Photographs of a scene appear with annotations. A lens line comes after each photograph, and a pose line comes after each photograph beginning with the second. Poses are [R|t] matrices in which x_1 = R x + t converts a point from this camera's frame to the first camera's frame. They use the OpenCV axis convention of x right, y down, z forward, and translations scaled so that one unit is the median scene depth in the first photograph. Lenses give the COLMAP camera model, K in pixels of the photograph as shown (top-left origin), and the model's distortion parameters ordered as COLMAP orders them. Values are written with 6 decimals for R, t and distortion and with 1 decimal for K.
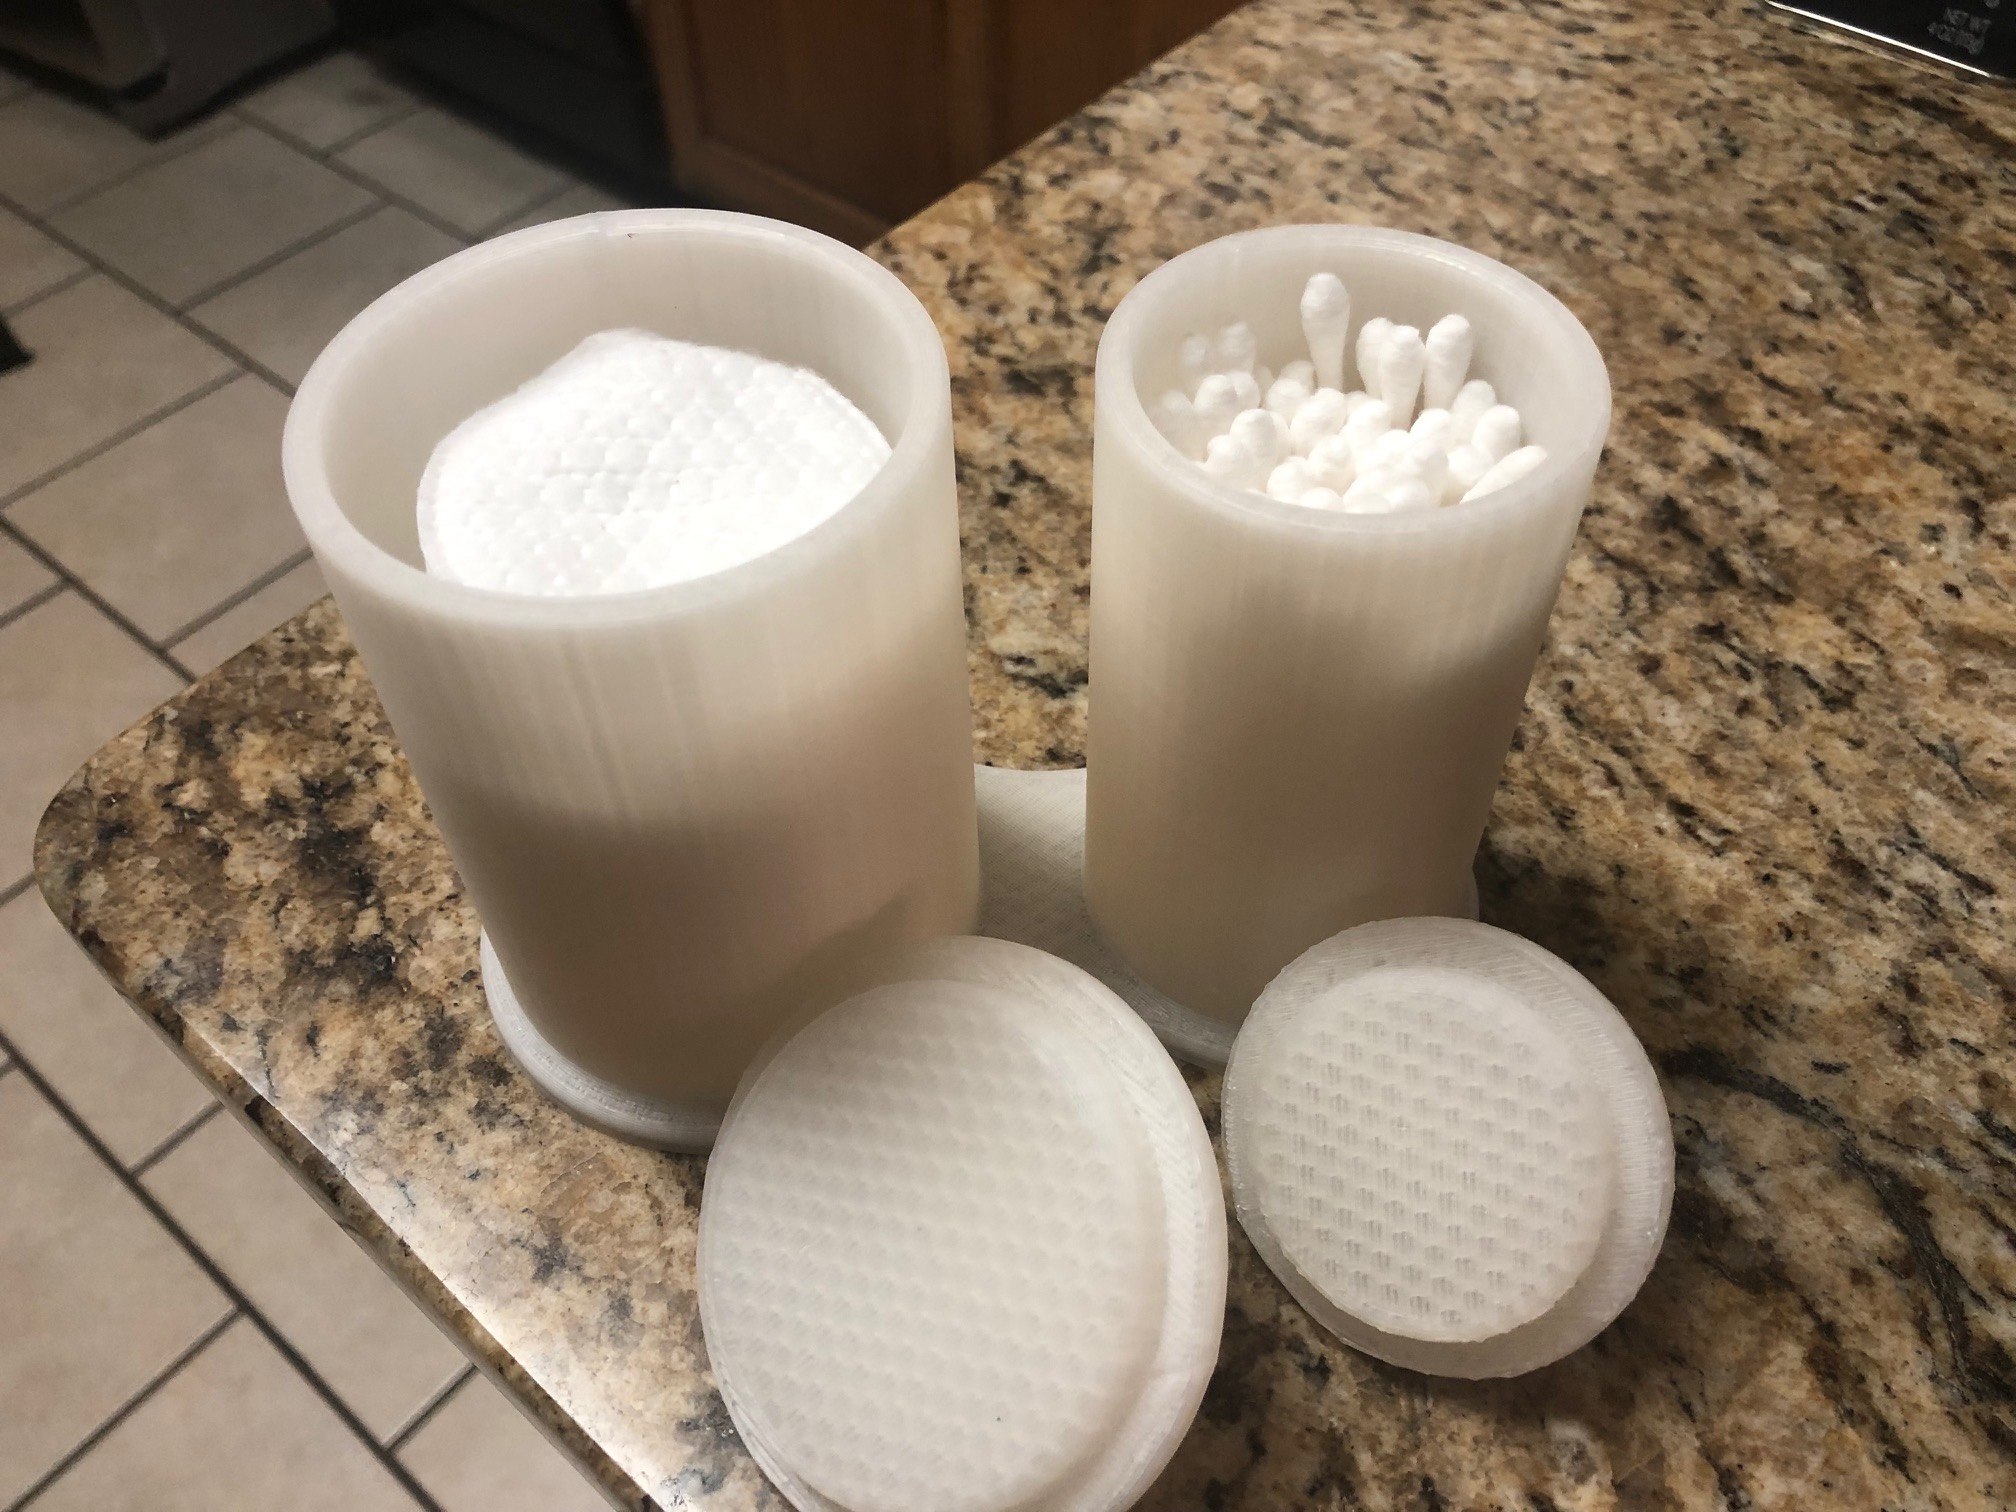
lens RADIAL K [[1648.0, 0, 991.6], [0, 1648.0, 757.0], [0, 0, 1]] dist [-0.009235, 0.019833]
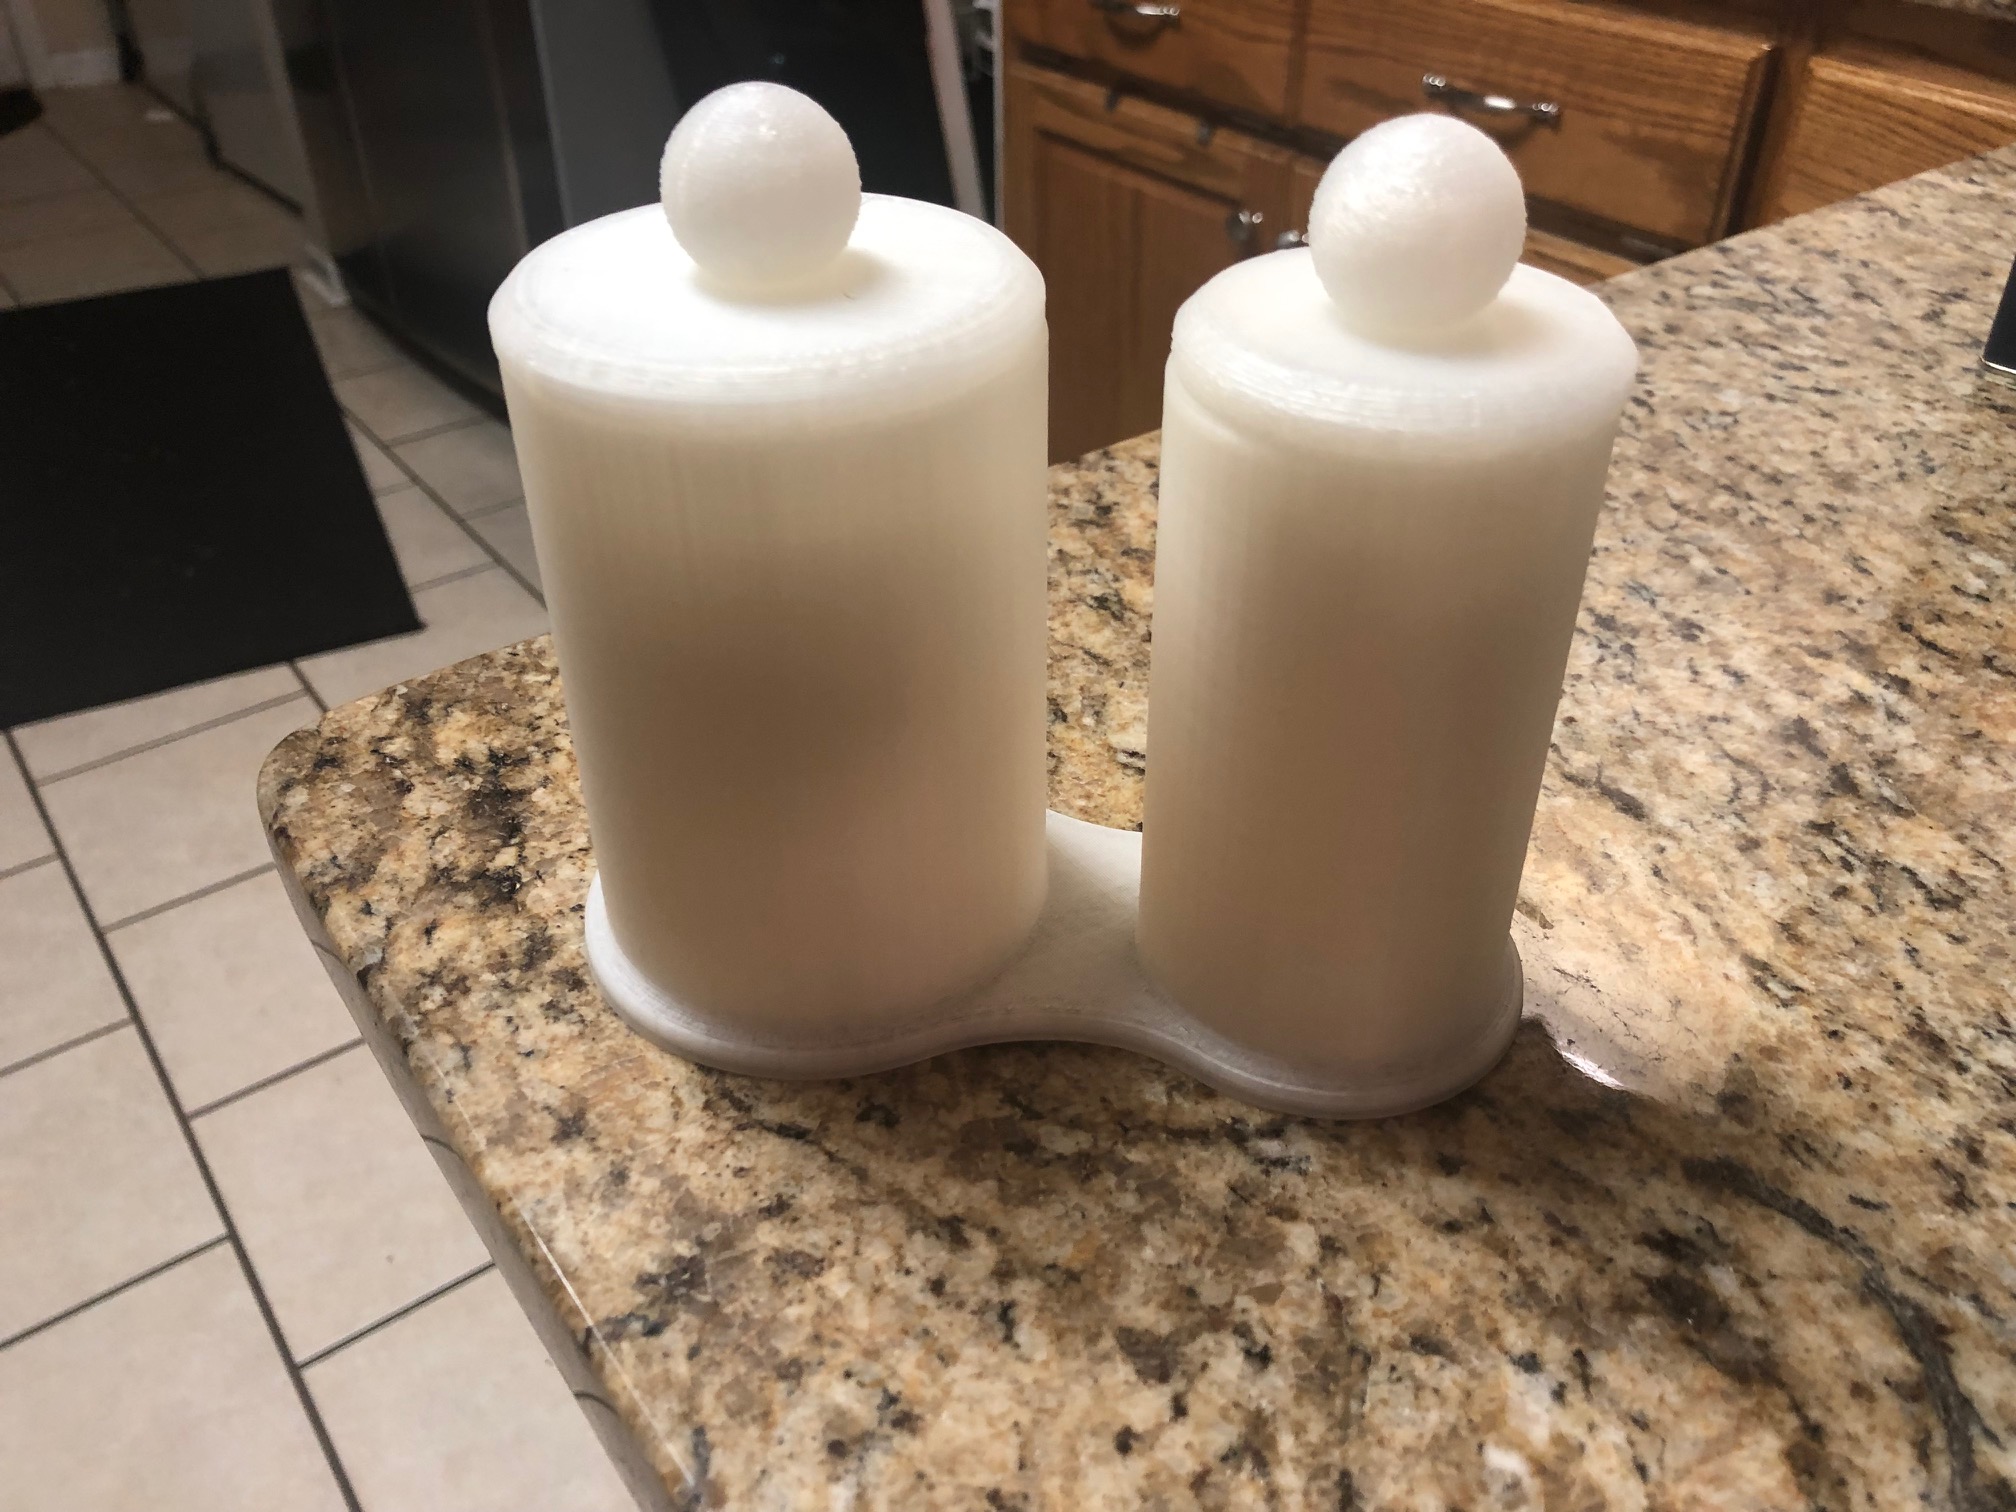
lens RADIAL K [[1648.0, 0, 1000.8], [0, 1648.0, 756.1], [0, 0, 1]] dist [-0.009235, 0.019833]
pose [[0.973744, 0.141405, -0.178401, 0.136893], [-0.180670, 0.956815, -0.227734, 0.222864], [0.138495, 0.253986, 0.957241, -0.045884]]
